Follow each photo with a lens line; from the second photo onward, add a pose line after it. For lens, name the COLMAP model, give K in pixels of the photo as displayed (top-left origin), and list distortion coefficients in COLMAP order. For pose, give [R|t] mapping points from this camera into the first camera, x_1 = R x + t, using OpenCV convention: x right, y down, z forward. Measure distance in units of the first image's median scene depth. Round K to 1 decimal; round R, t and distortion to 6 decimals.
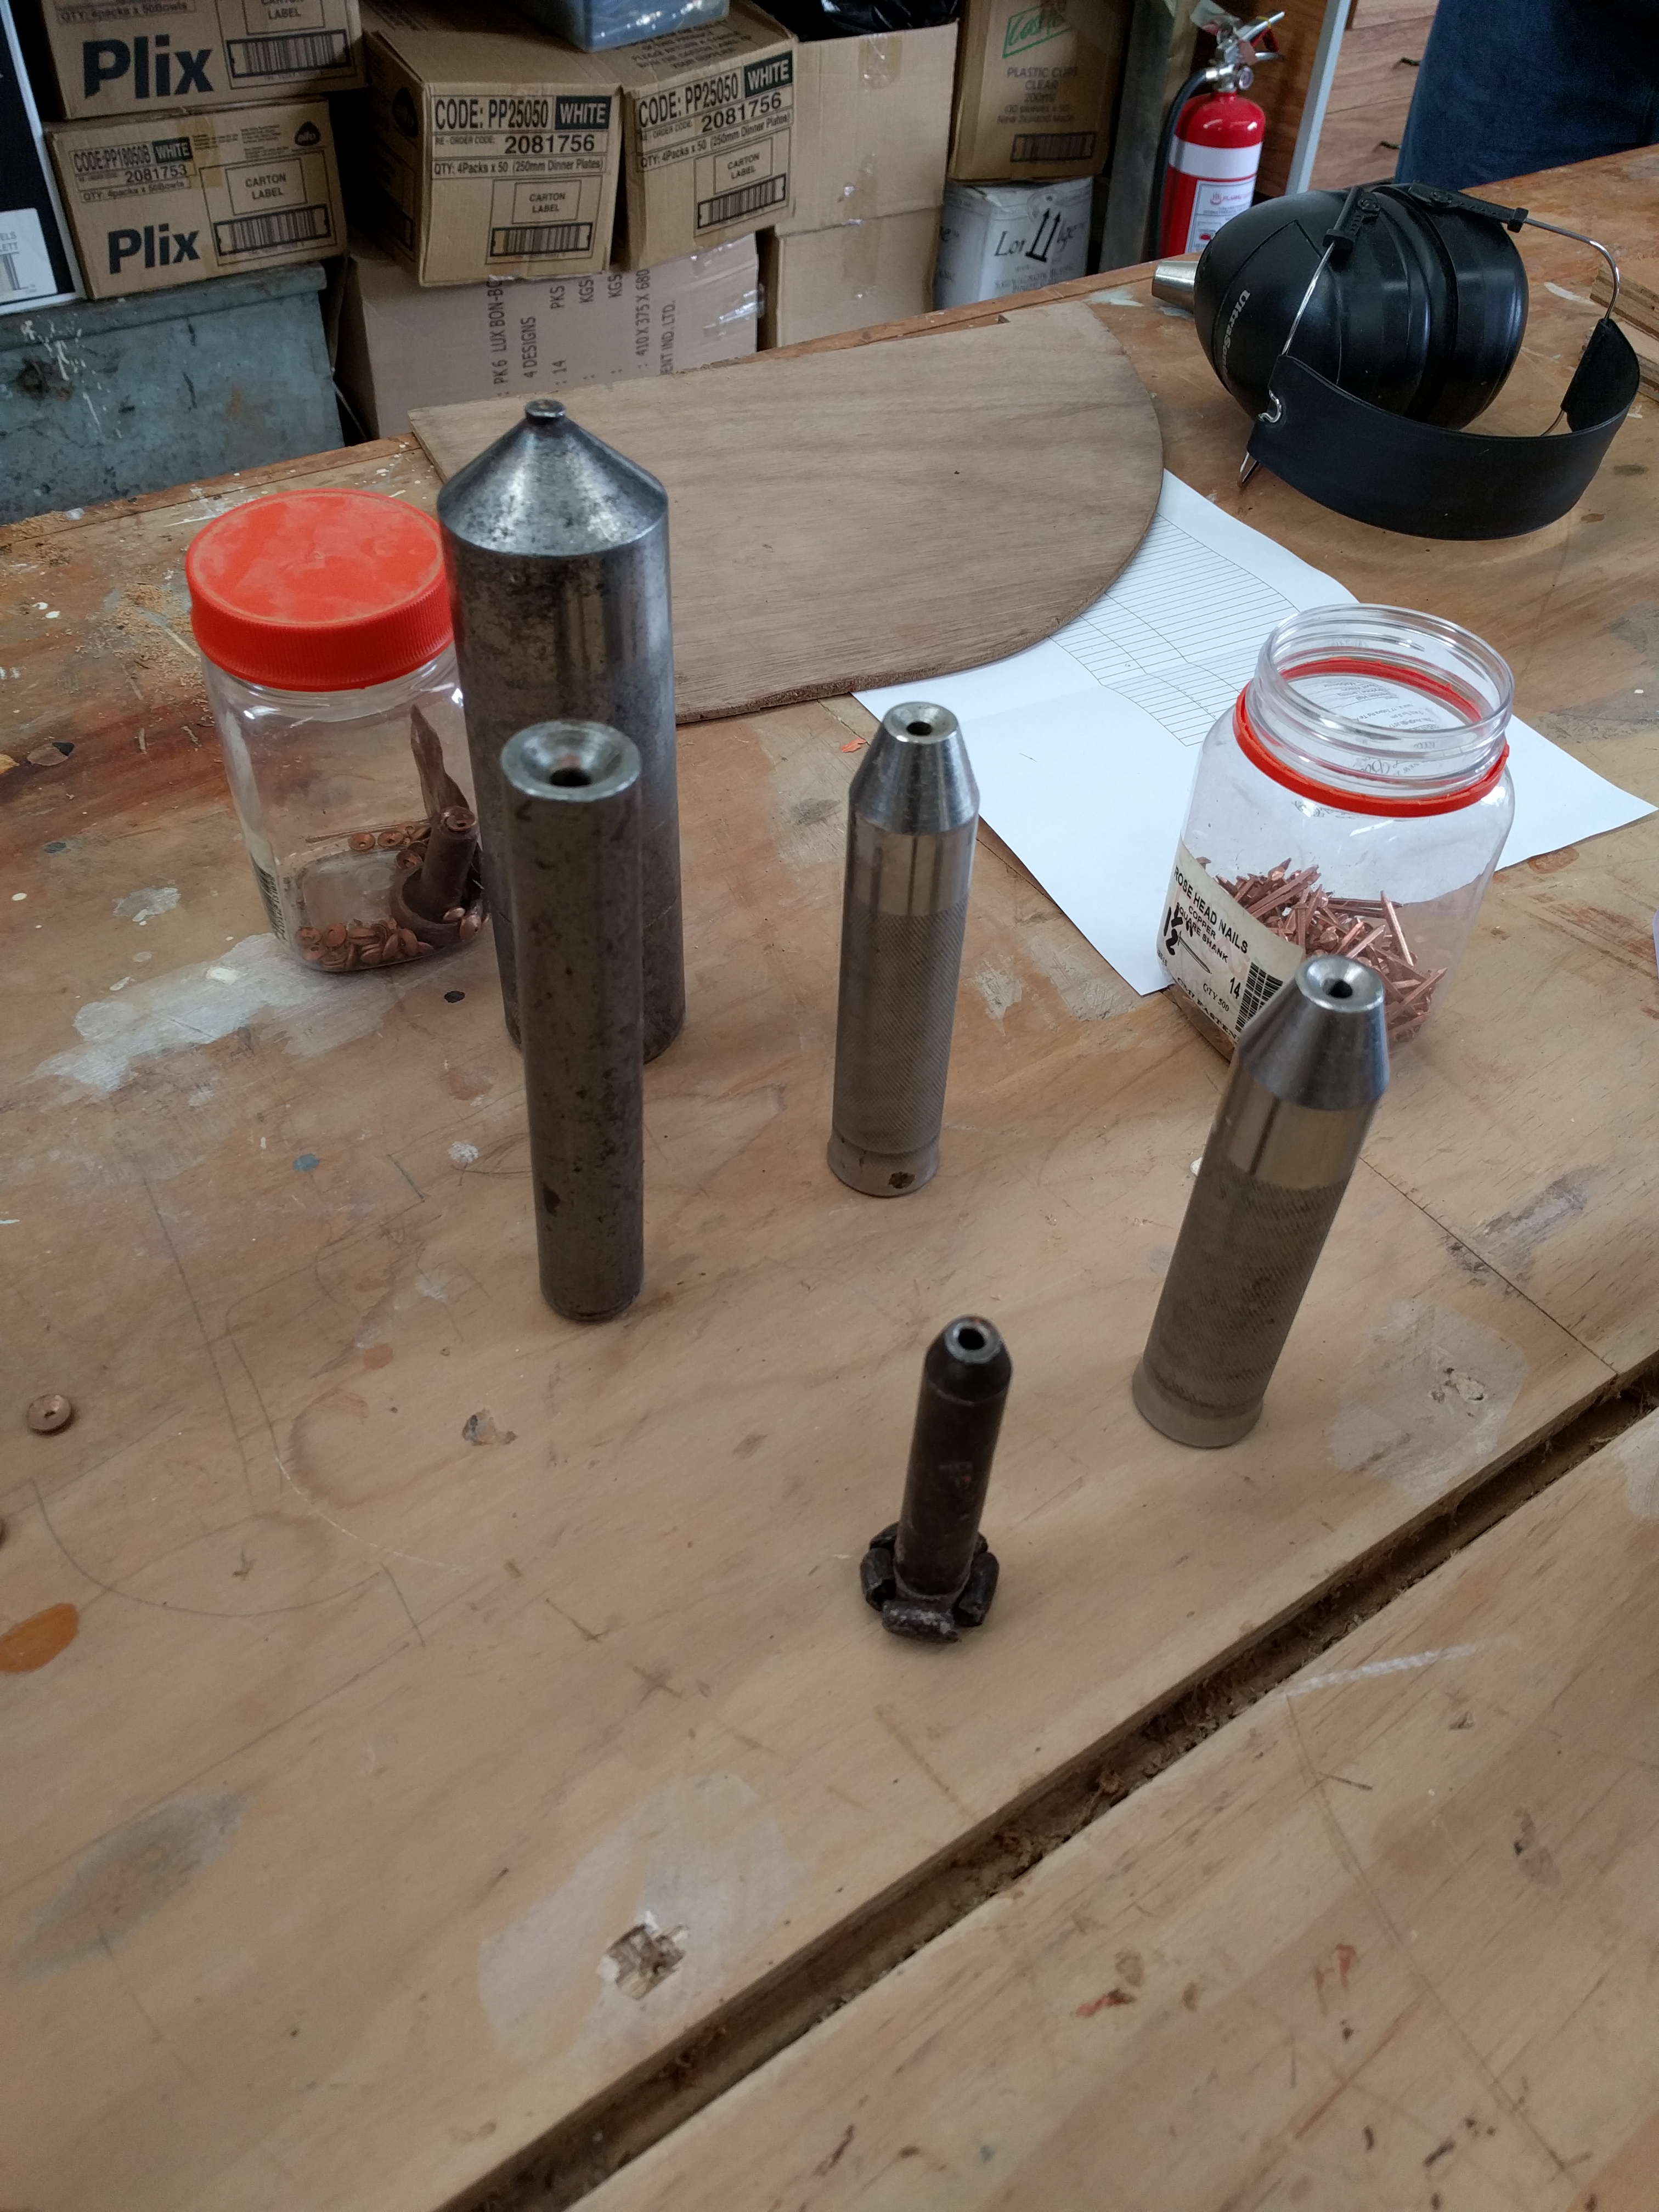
lens RADIAL K [[1812.6, 0, 829.5], [0, 1812.6, 1106.0], [0, 0, 1]] dist [-0.075093, 0.059800]
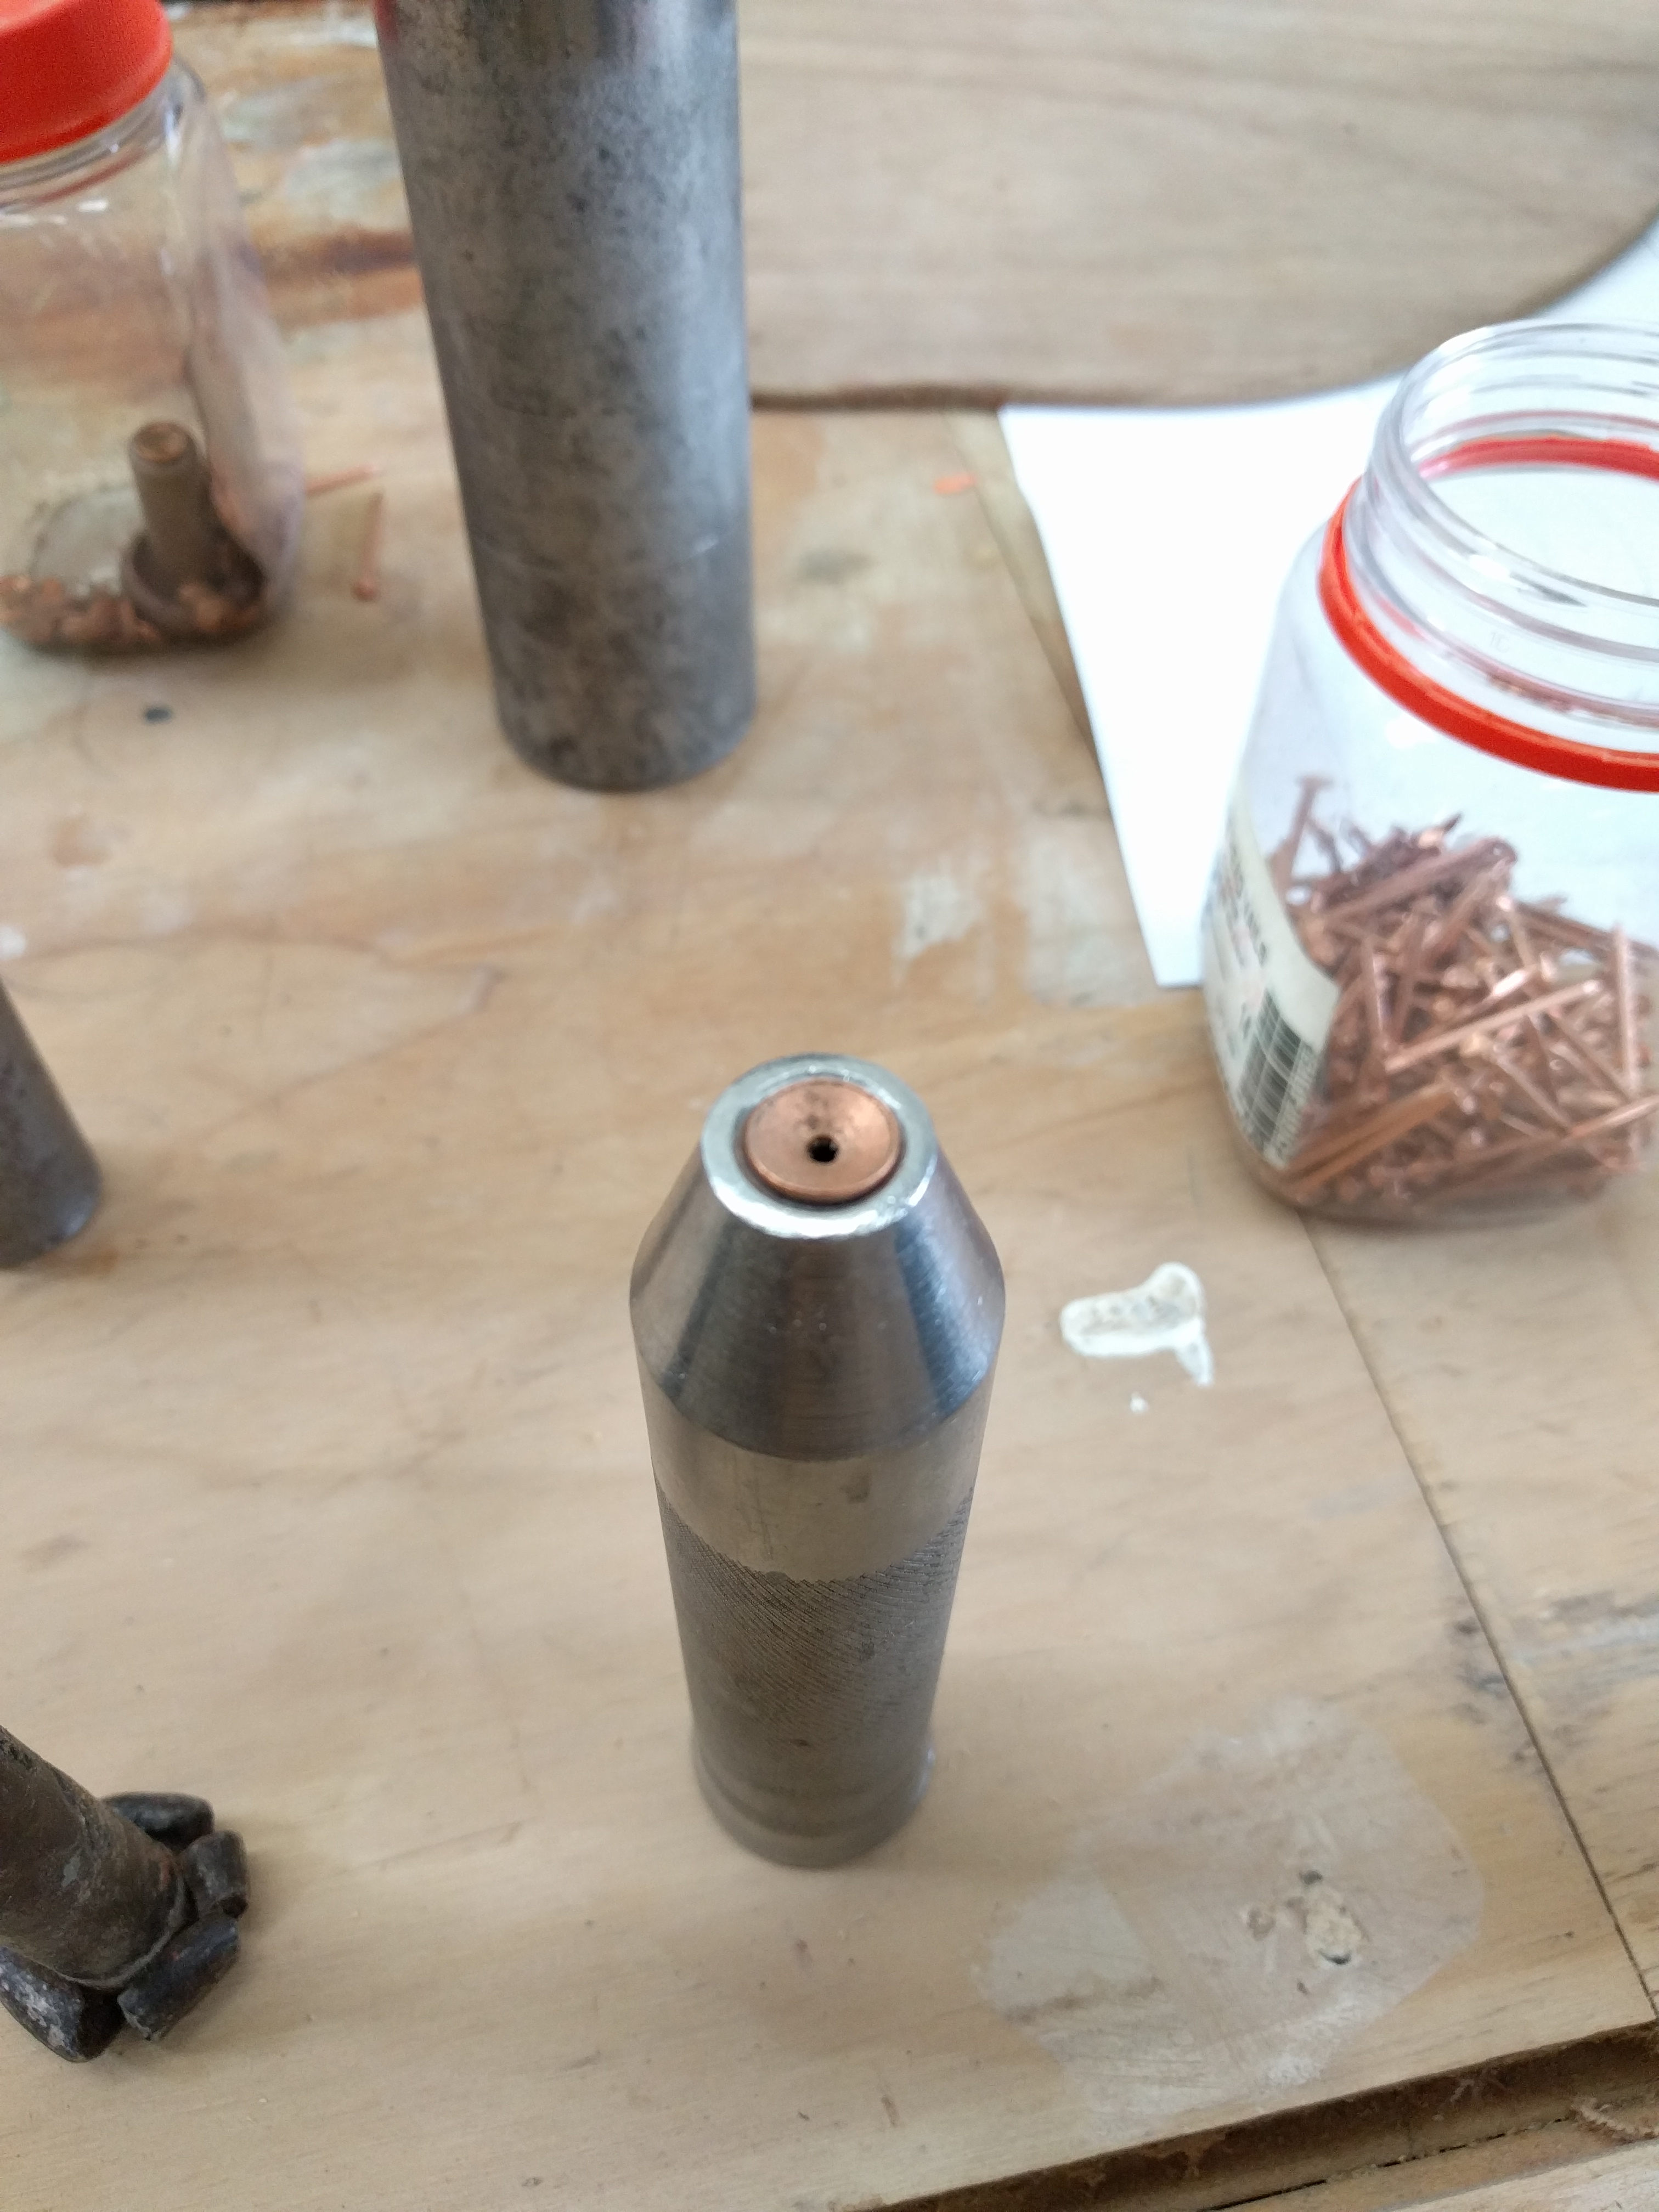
lens RADIAL K [[1812.6, 0, 829.5], [0, 1812.6, 1106.0], [0, 0, 1]] dist [-0.075093, 0.059800]
pose [[0.919746, 0.286222, -0.268596, 0.258776], [-0.252053, 0.955246, 0.154835, -0.092227], [0.300892, -0.074708, 0.950727, 0.438959]]
